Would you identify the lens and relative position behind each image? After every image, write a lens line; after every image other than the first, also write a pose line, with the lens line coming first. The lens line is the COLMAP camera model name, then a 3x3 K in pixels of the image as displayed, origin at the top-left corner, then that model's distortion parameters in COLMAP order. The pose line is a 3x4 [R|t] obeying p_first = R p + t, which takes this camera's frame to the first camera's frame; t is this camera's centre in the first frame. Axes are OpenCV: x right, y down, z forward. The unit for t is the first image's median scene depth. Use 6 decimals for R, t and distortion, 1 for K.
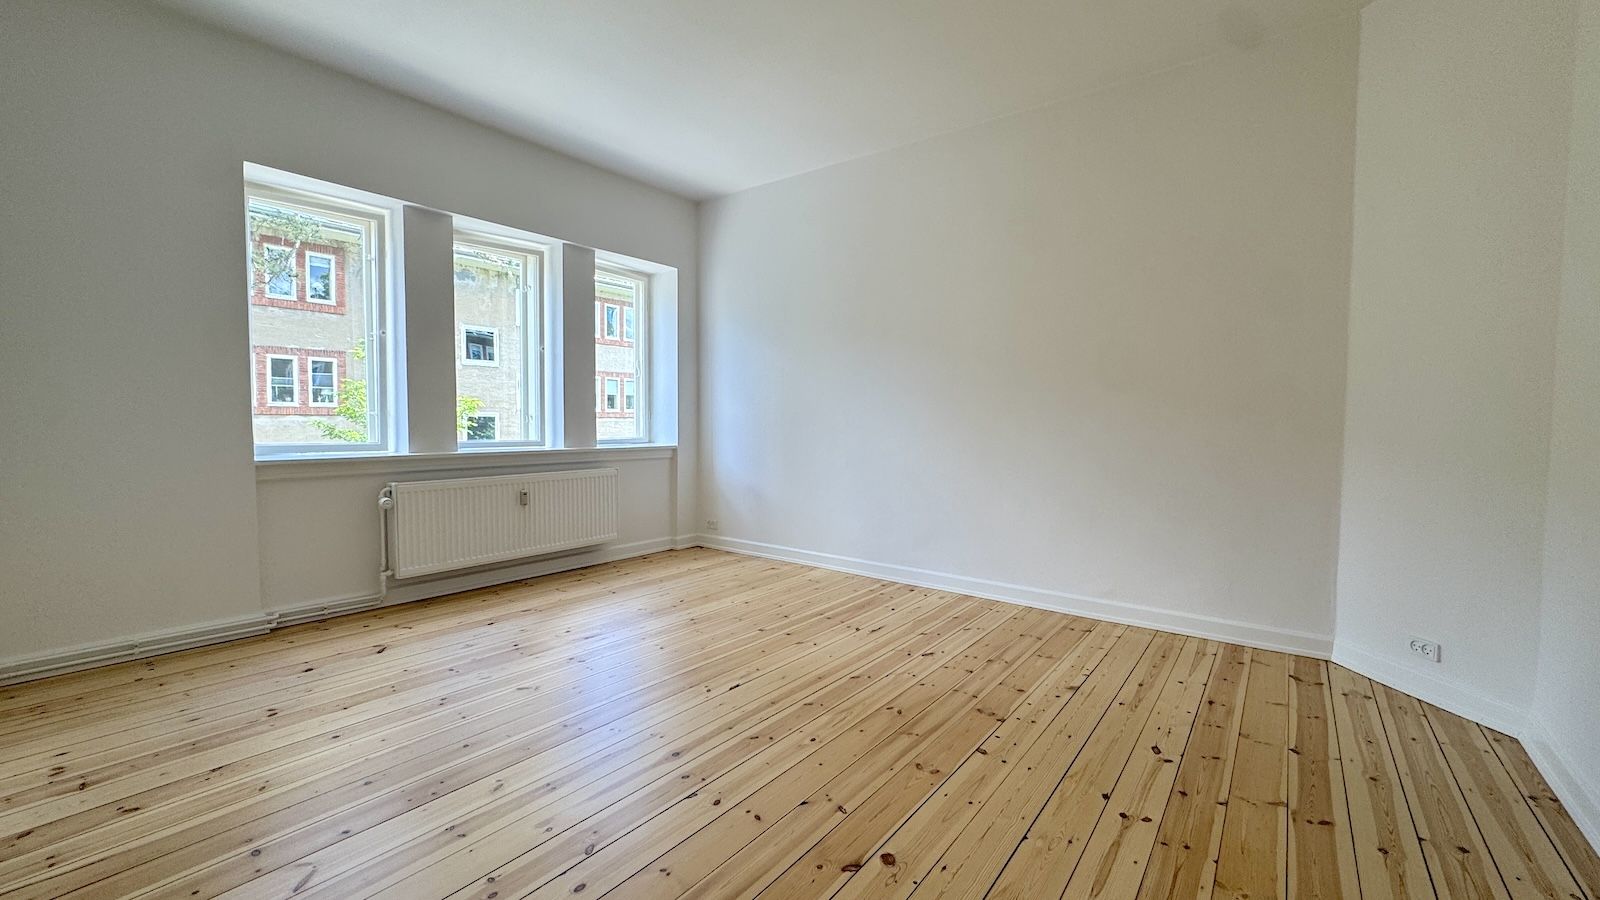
lens RADIAL K [[642.1, 0, 798.8], [0, 642.1, 448.0], [0, 0, 1]] dist [0.000909, 0.000179]
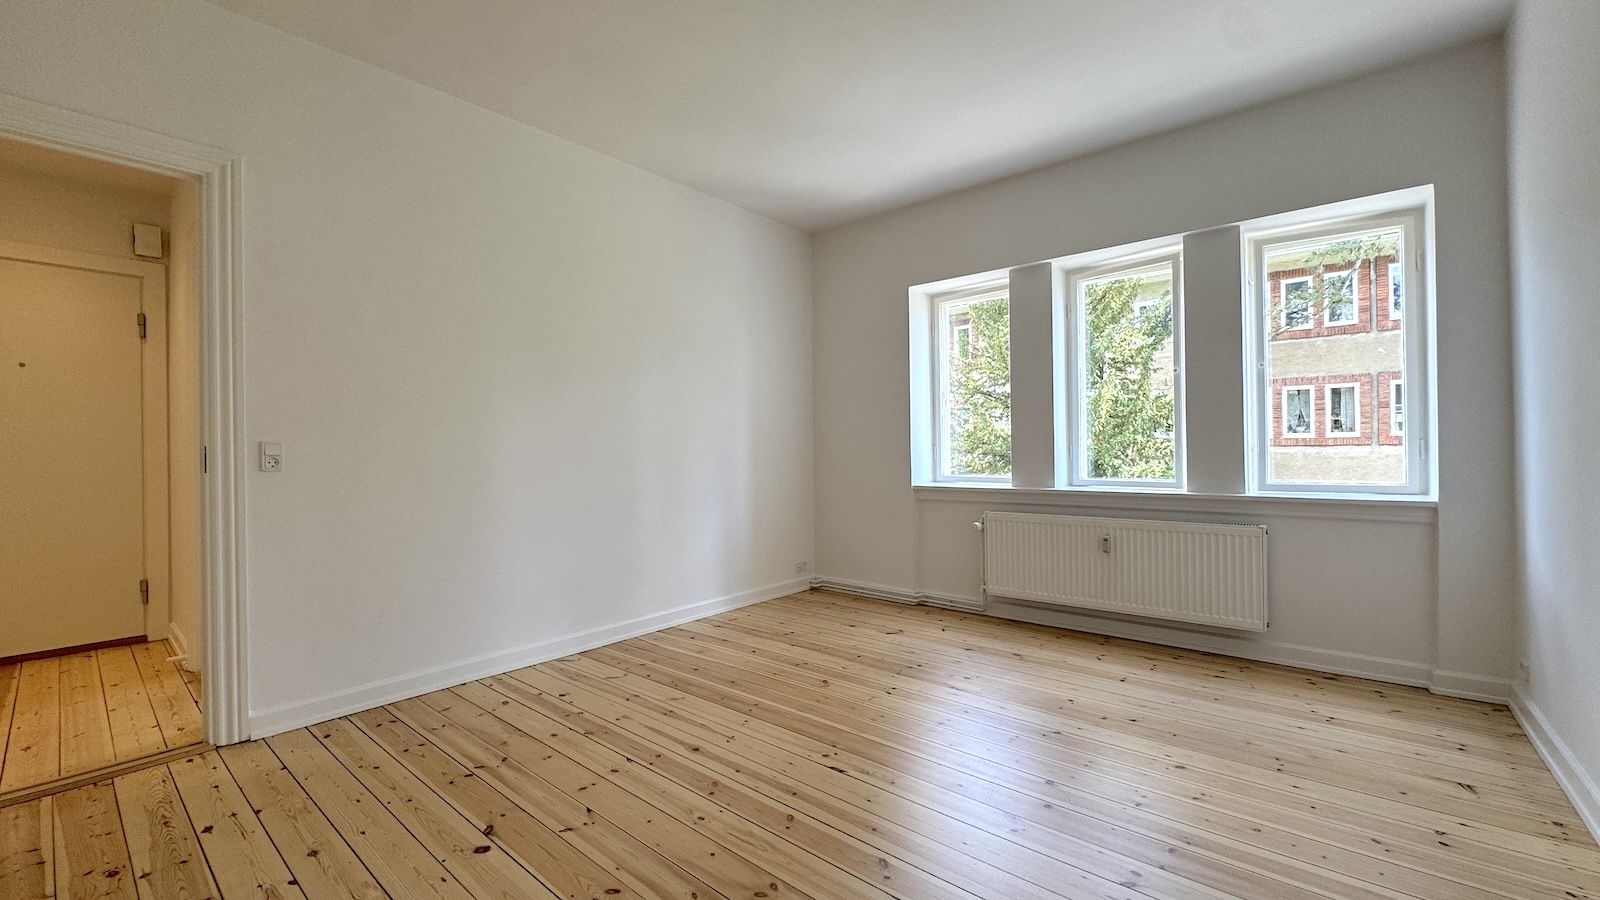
lens RADIAL K [[642.1, 0, 798.8], [0, 642.1, 448.0], [0, 0, 1]] dist [0.000909, 0.000179]
pose [[-0.043436, -0.009112, -0.999015, 0.681264], [-0.033145, 0.999421, -0.007675, -0.049225], [0.998506, 0.032779, -0.043713, 0.851168]]
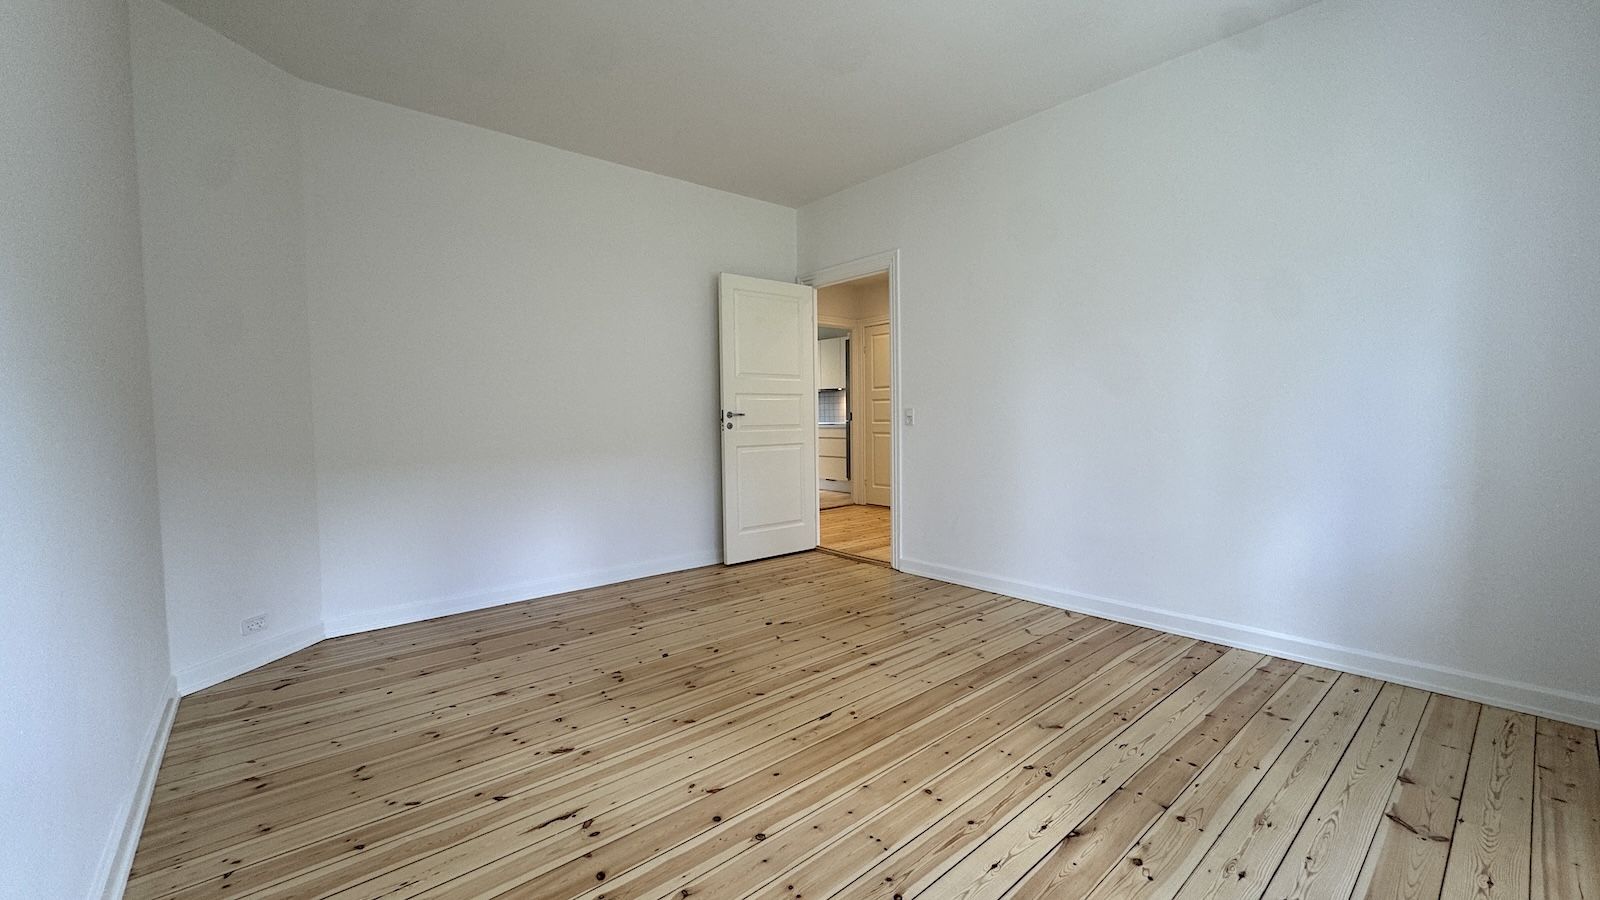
lens RADIAL K [[642.1, 0, 798.8], [0, 642.1, 448.0], [0, 0, 1]] dist [0.000909, 0.000179]
pose [[-0.979984, -0.003789, 0.199038, -0.216708], [0.015678, 0.995245, 0.096135, -0.096933], [-0.198456, 0.097331, -0.975265, 1.654159]]
